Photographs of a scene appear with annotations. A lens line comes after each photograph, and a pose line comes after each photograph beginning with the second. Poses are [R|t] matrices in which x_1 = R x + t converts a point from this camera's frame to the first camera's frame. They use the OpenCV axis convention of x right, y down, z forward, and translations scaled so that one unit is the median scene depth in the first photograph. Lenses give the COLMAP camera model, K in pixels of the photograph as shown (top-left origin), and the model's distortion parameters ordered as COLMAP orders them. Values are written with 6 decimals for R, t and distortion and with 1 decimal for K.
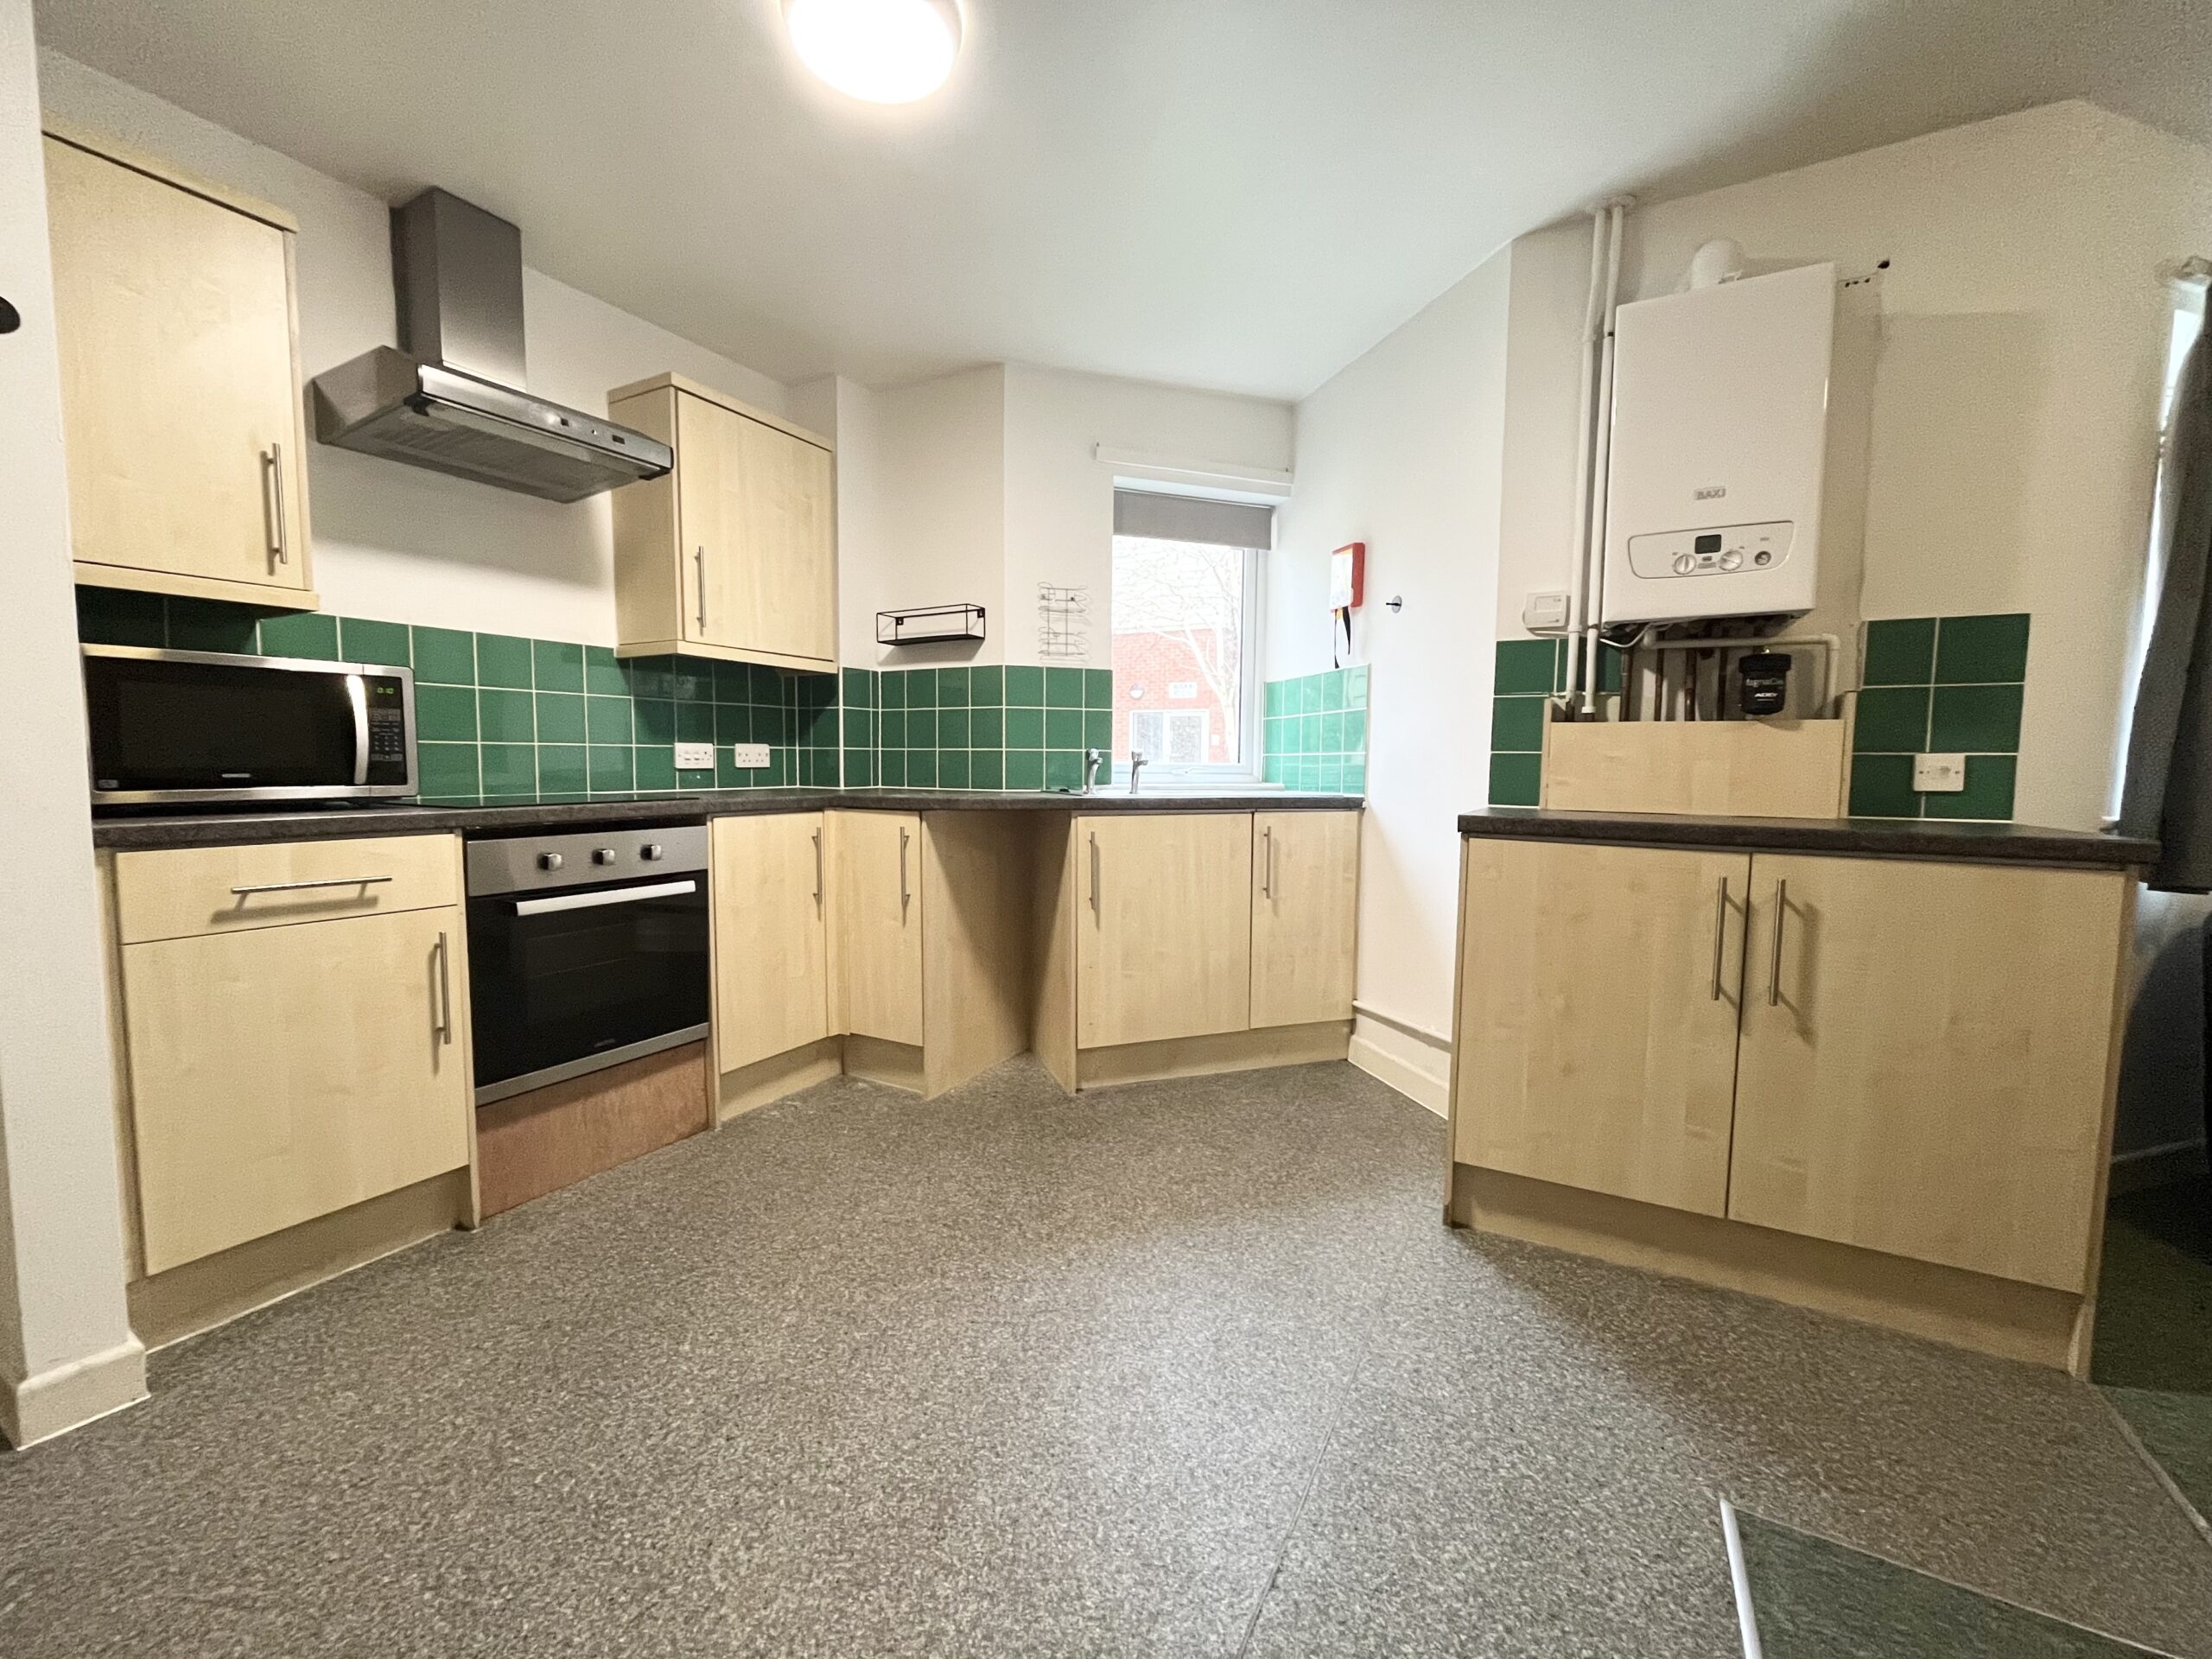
lens RADIAL K [[895.6, 0, 1096.8], [0, 895.6, 838.0], [0, 0, 1]] dist [-0.001700, 0.000331]
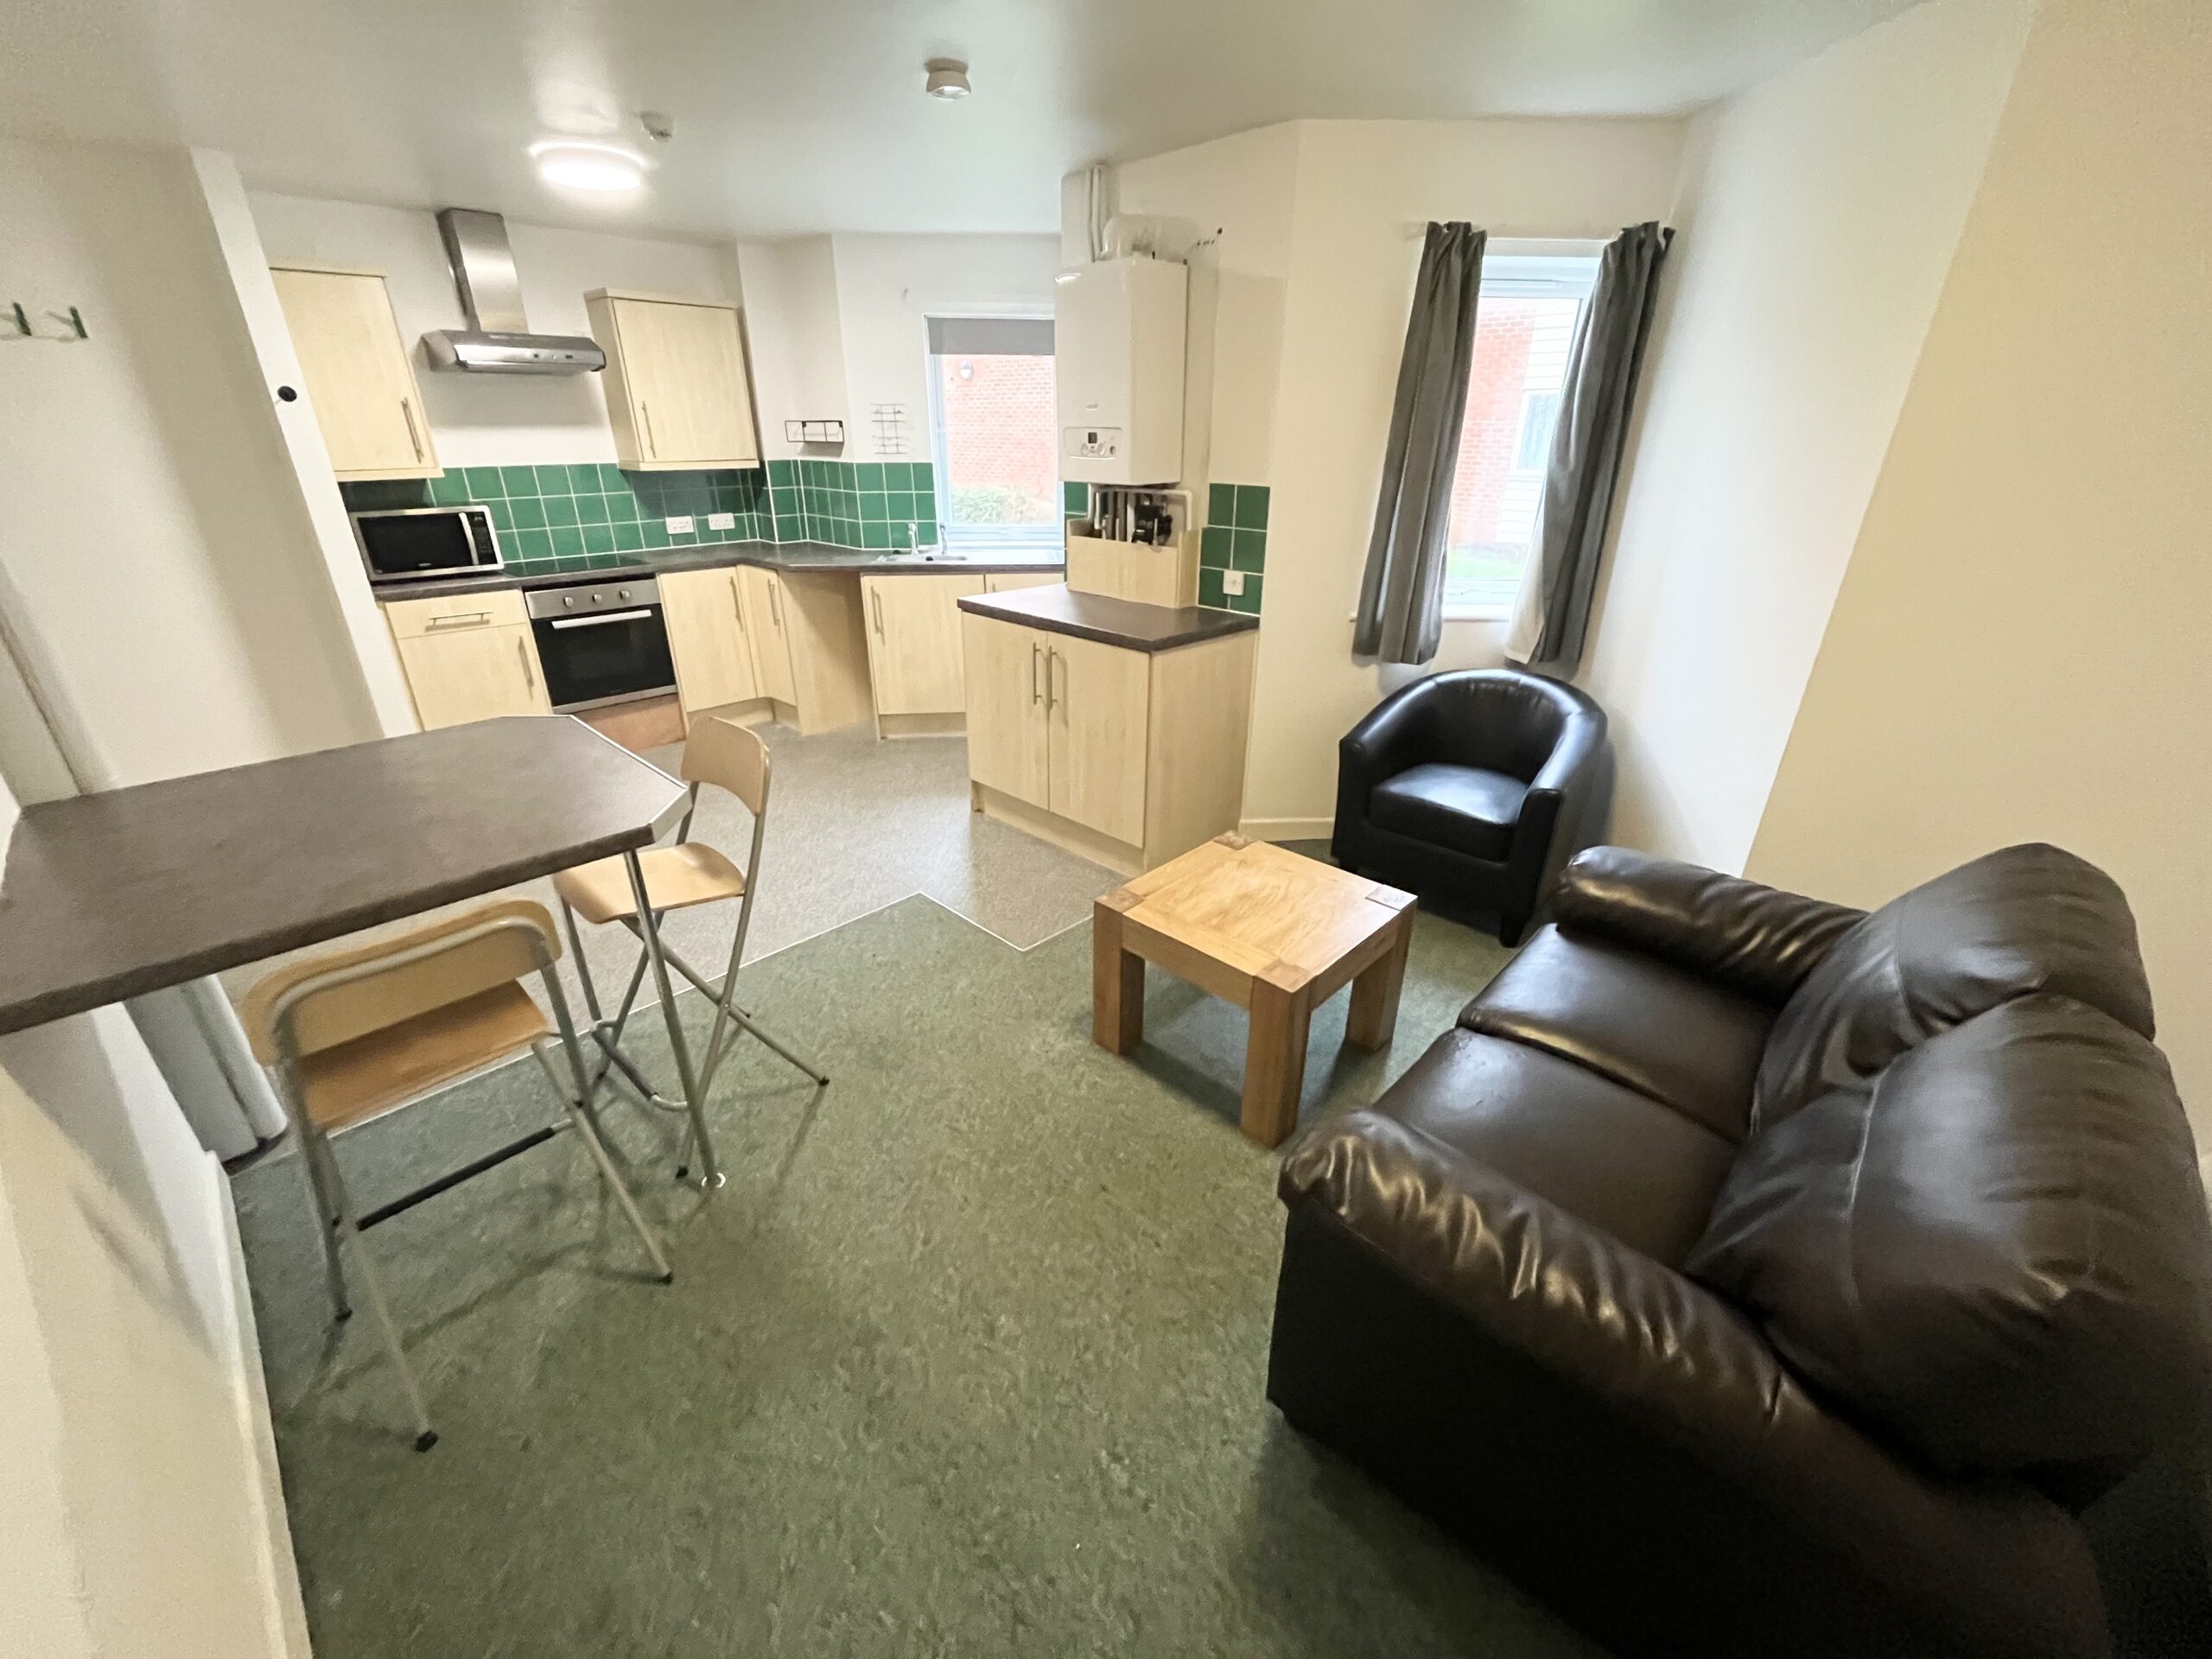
lens RADIAL K [[895.6, 0, 1106.5], [0, 895.6, 834.5], [0, 0, 1]] dist [-0.001700, 0.000331]
pose [[0.965876, 0.104144, -0.237144, 0.857594], [-0.018297, 0.940747, 0.338616, -0.143431], [0.258357, -0.322722, 0.910551, -0.551111]]
